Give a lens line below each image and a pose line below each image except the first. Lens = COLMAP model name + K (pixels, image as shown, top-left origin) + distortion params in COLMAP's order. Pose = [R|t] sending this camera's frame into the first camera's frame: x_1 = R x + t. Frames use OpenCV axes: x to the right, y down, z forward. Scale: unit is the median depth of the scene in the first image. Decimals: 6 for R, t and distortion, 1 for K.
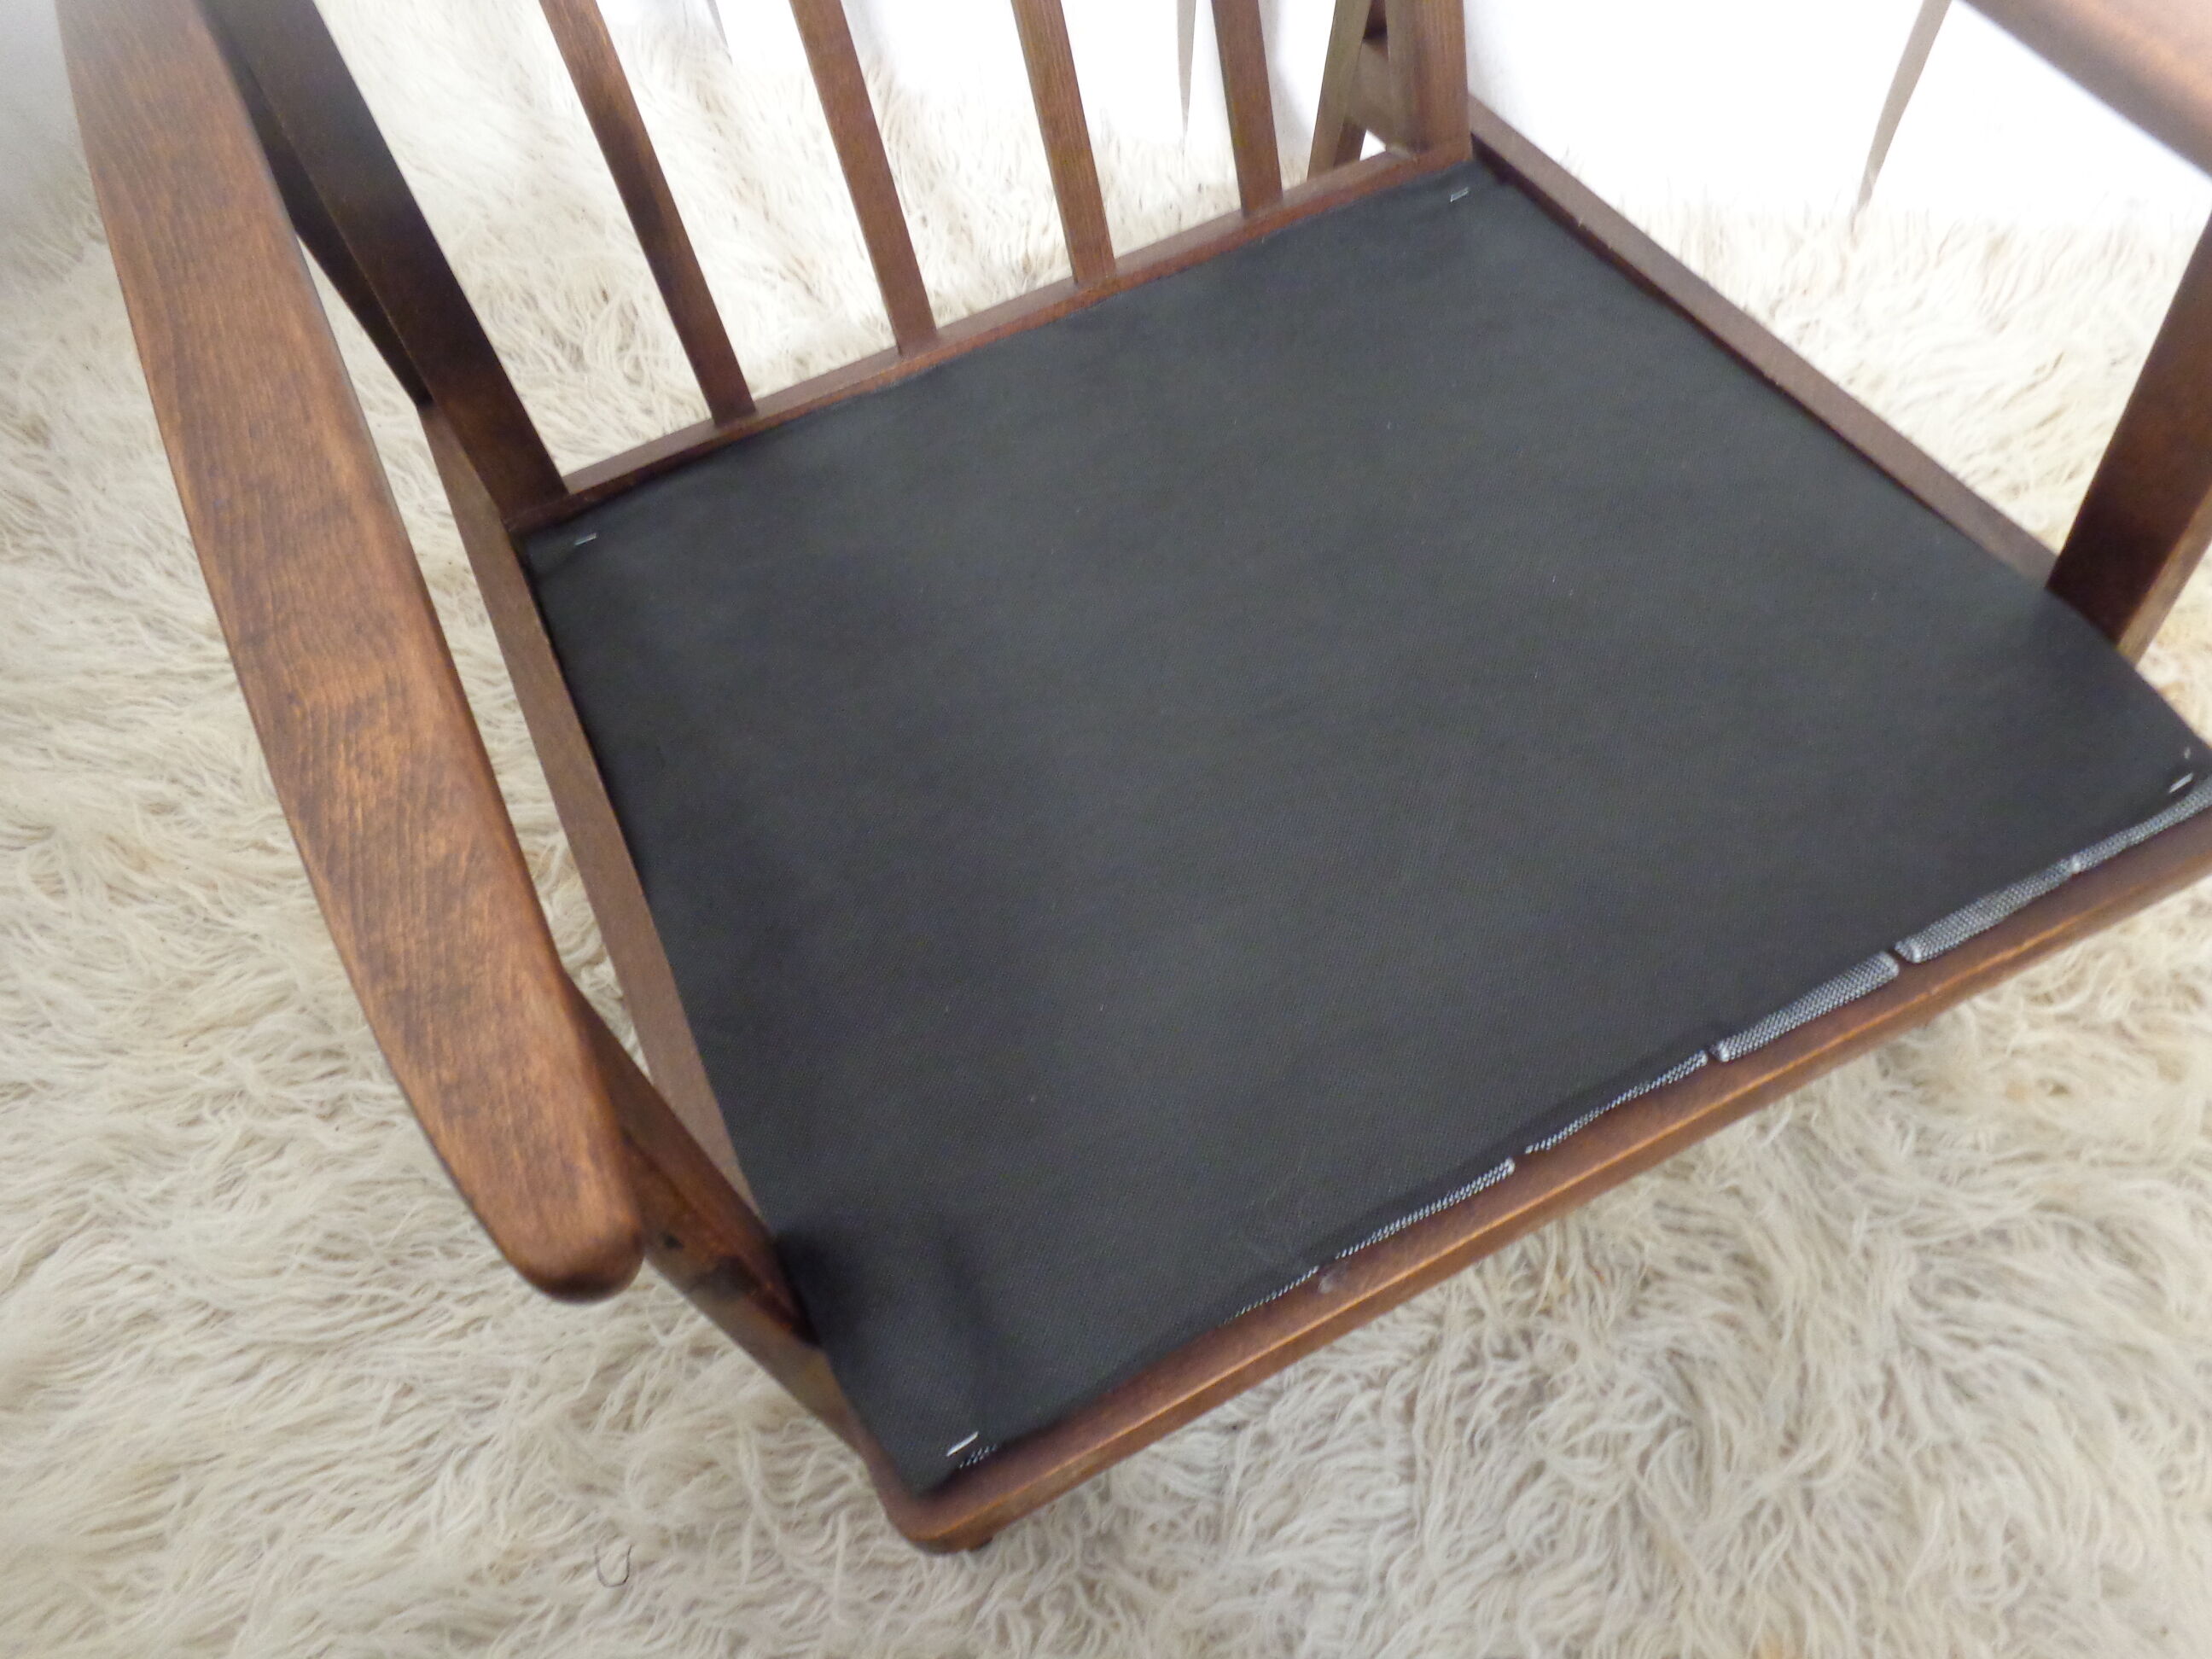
lens RADIAL K [[1644.6, 0, 1096.3], [0, 1644.6, 830.6], [0, 0, 1]] dist [-0.007562, 0.008798]
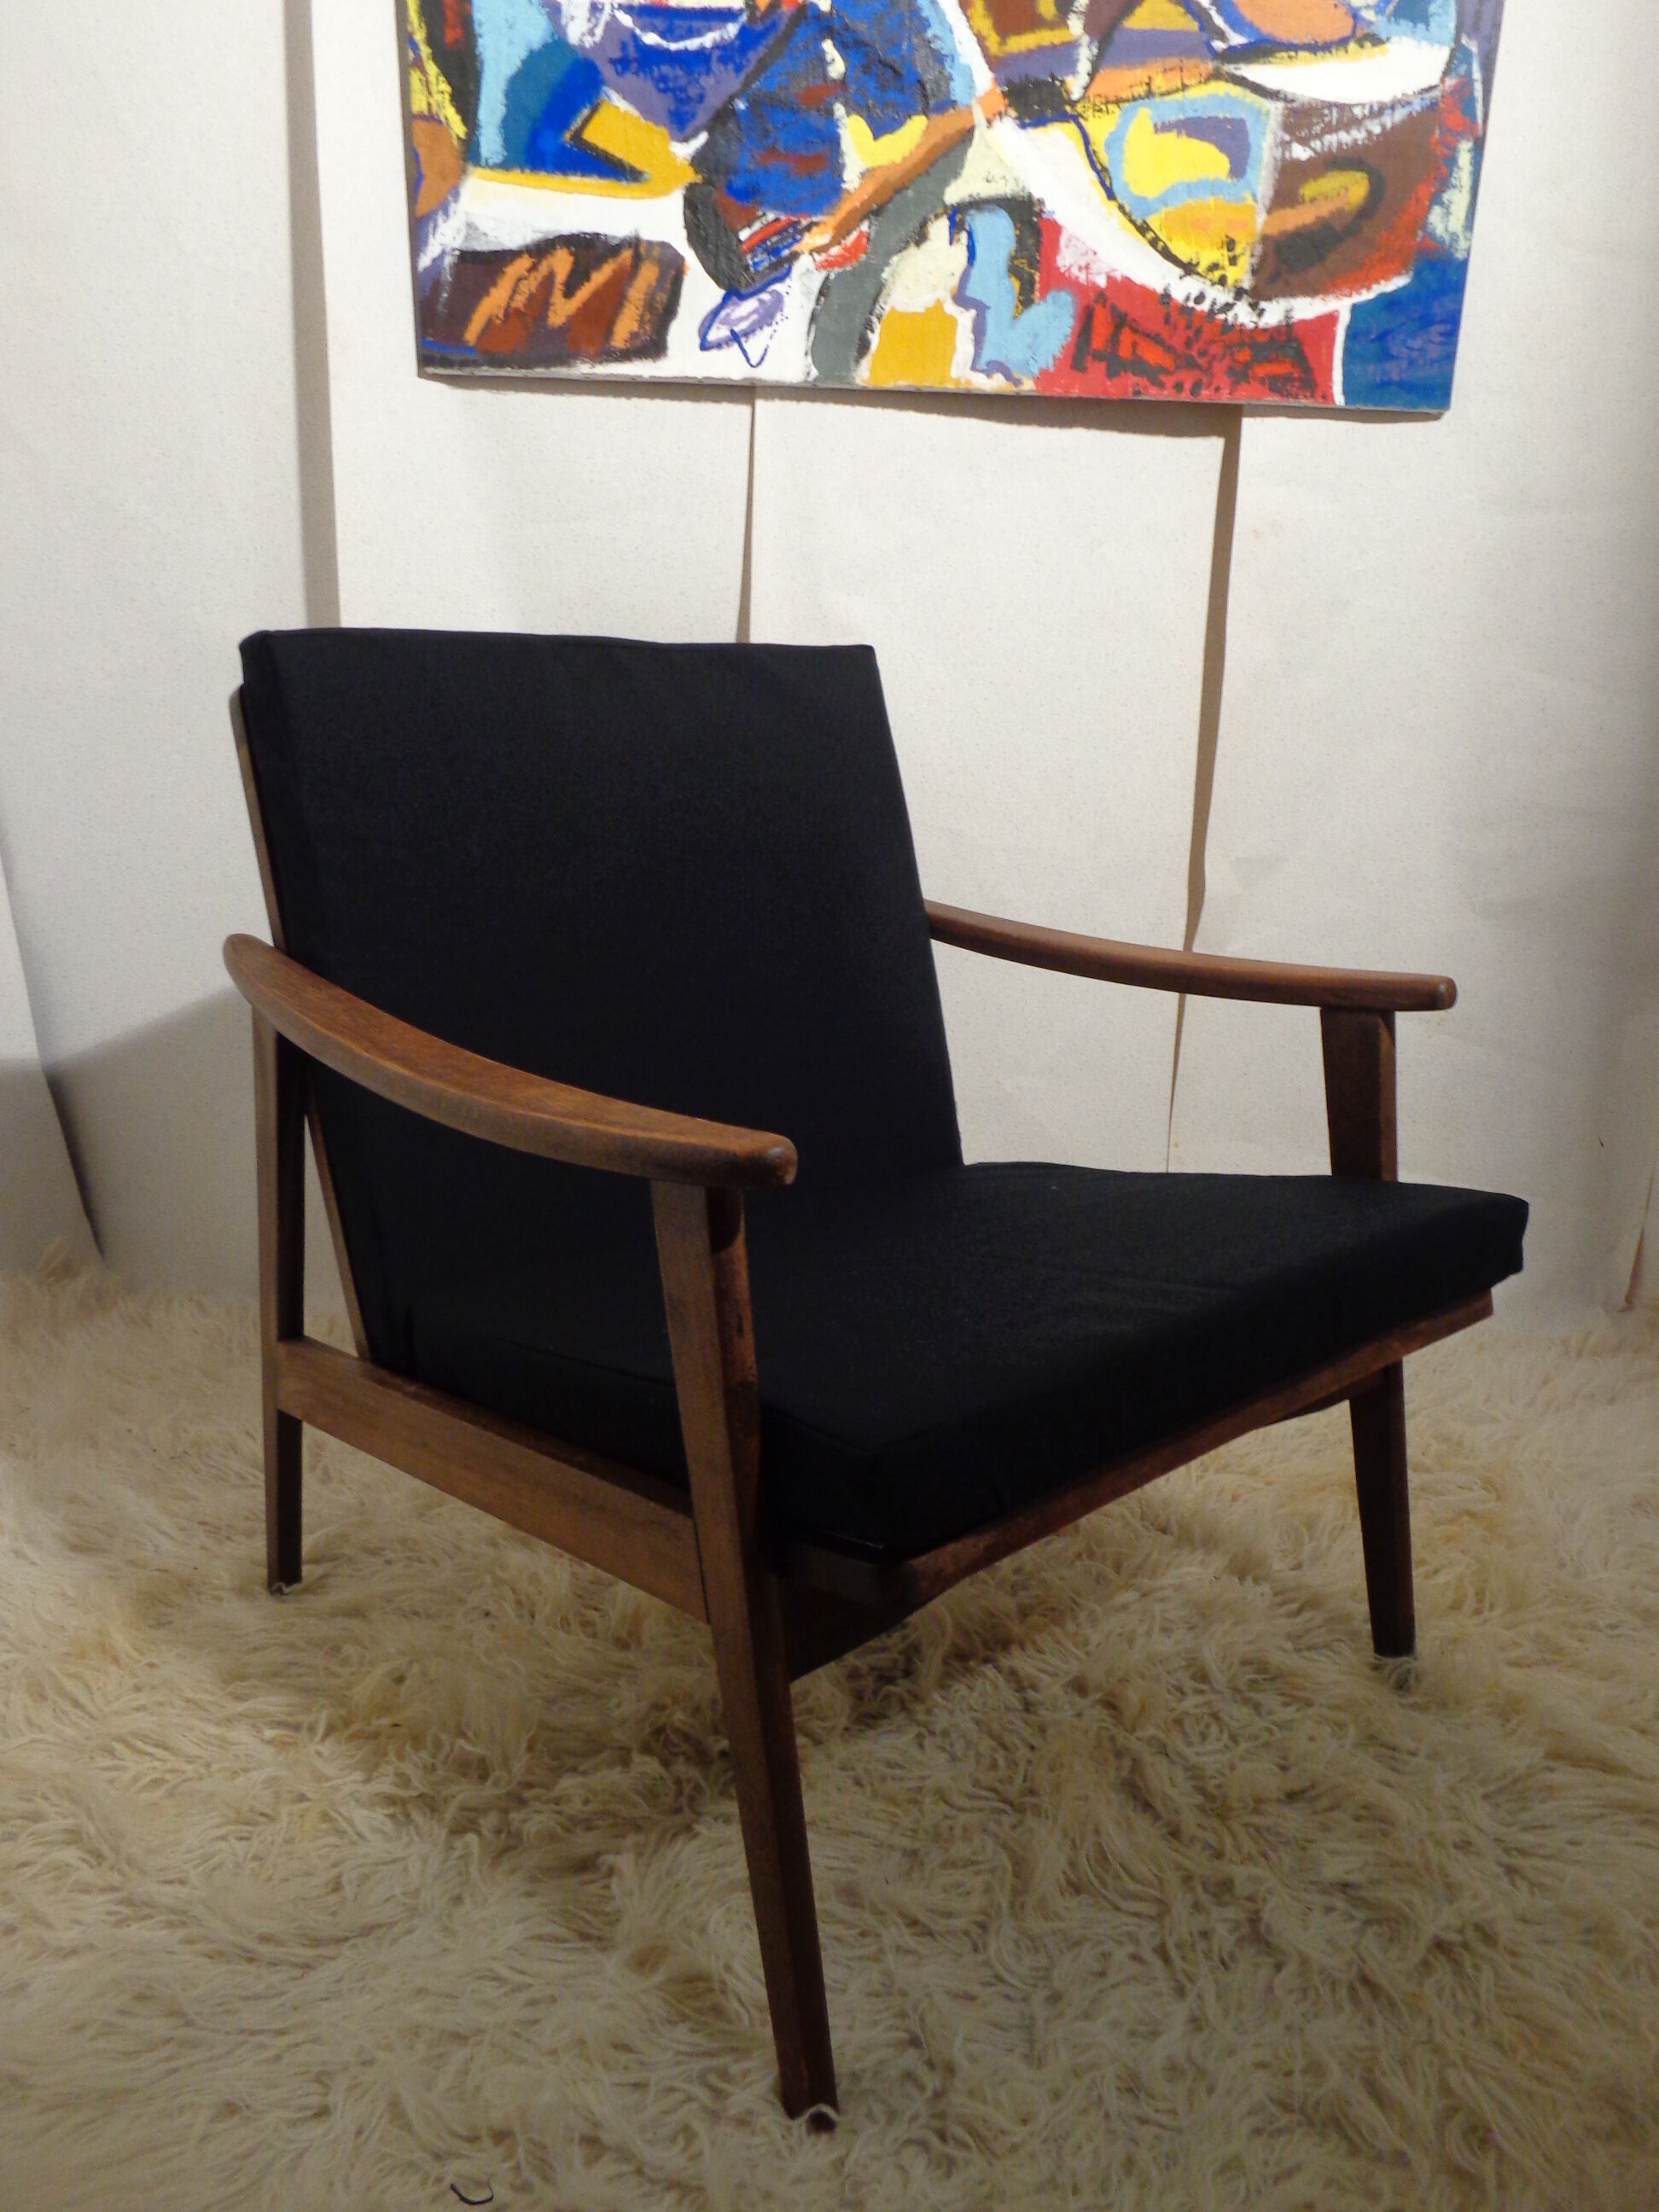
lens RADIAL K [[1647.4, 0, 812.6], [0, 1647.4, 1098.1], [0, 0, 1]] dist [-0.004355, 0.003604]
pose [[0.969559, -0.000325, 0.244857, -0.341552], [0.180249, 0.677778, -0.712831, 0.746737], [-0.165727, 0.735267, 0.657204, -0.167277]]
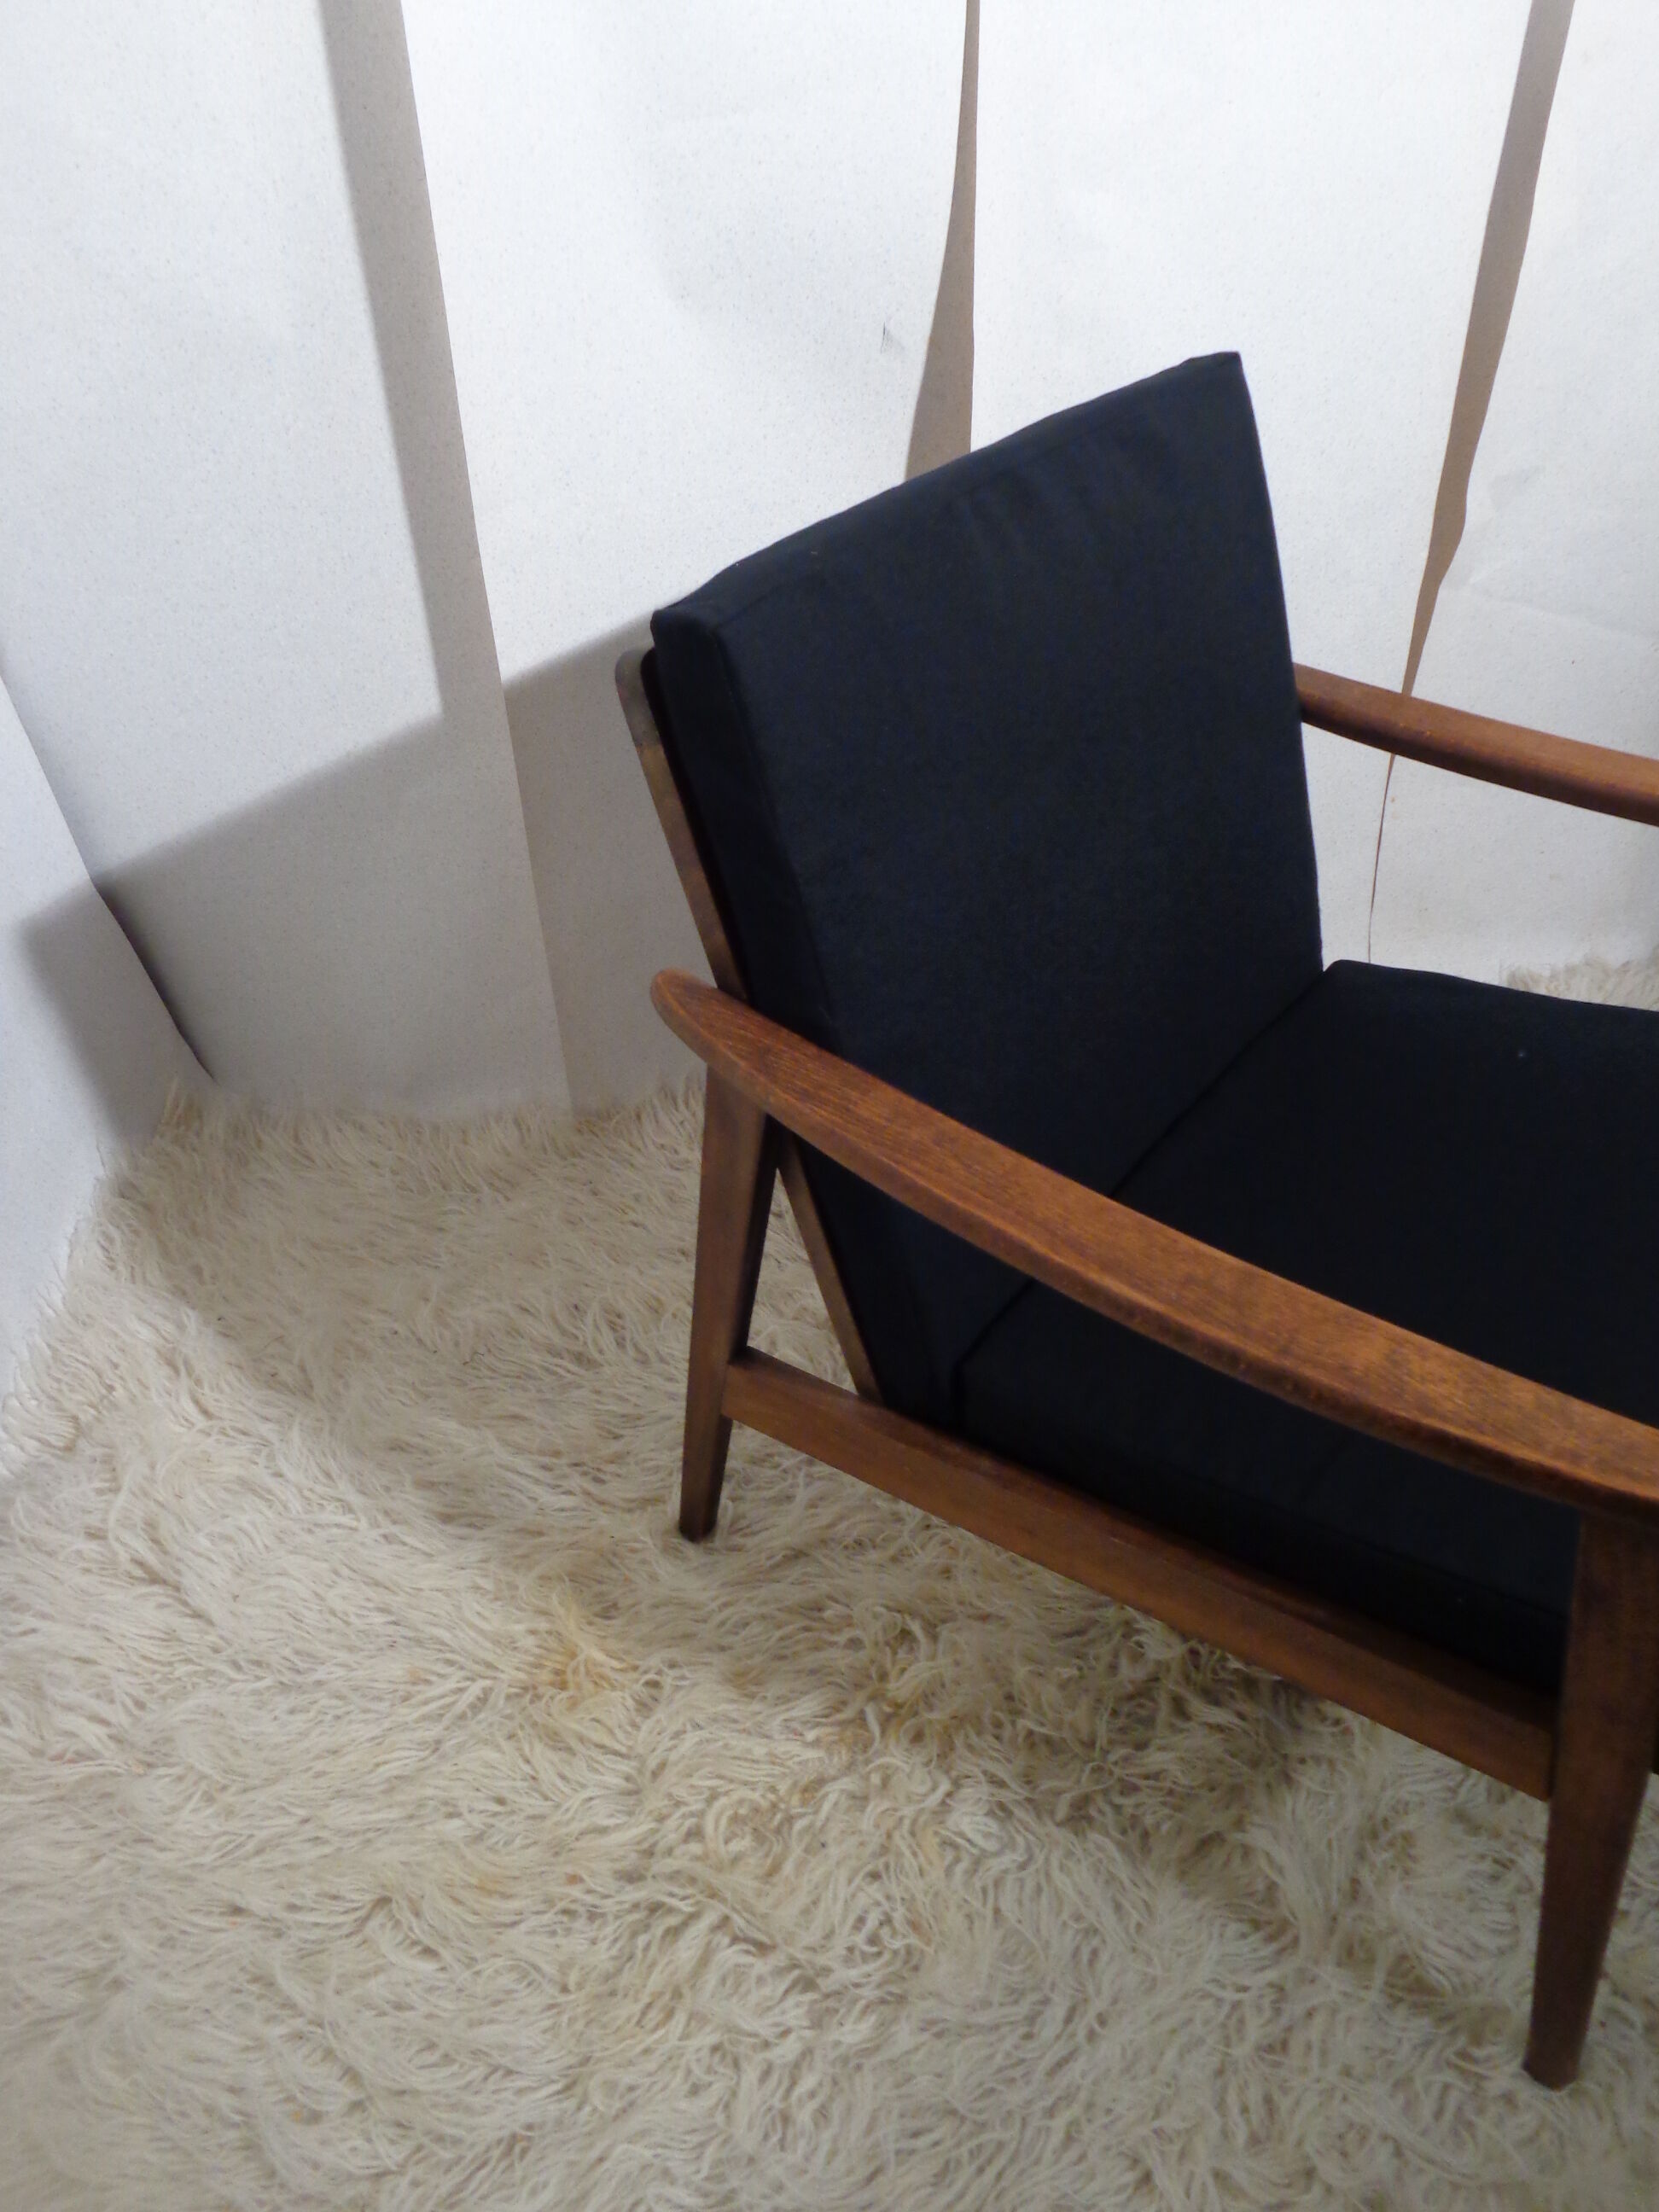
lens RADIAL K [[1644.6, 0, 822.5], [0, 1644.6, 1097.2], [0, 0, 1]] dist [-0.007562, 0.008798]
pose [[0.899119, -0.252680, 0.357405, -0.807426], [0.376184, 0.863530, -0.335859, 0.017847], [-0.223765, 0.436427, 0.871471, -0.213174]]
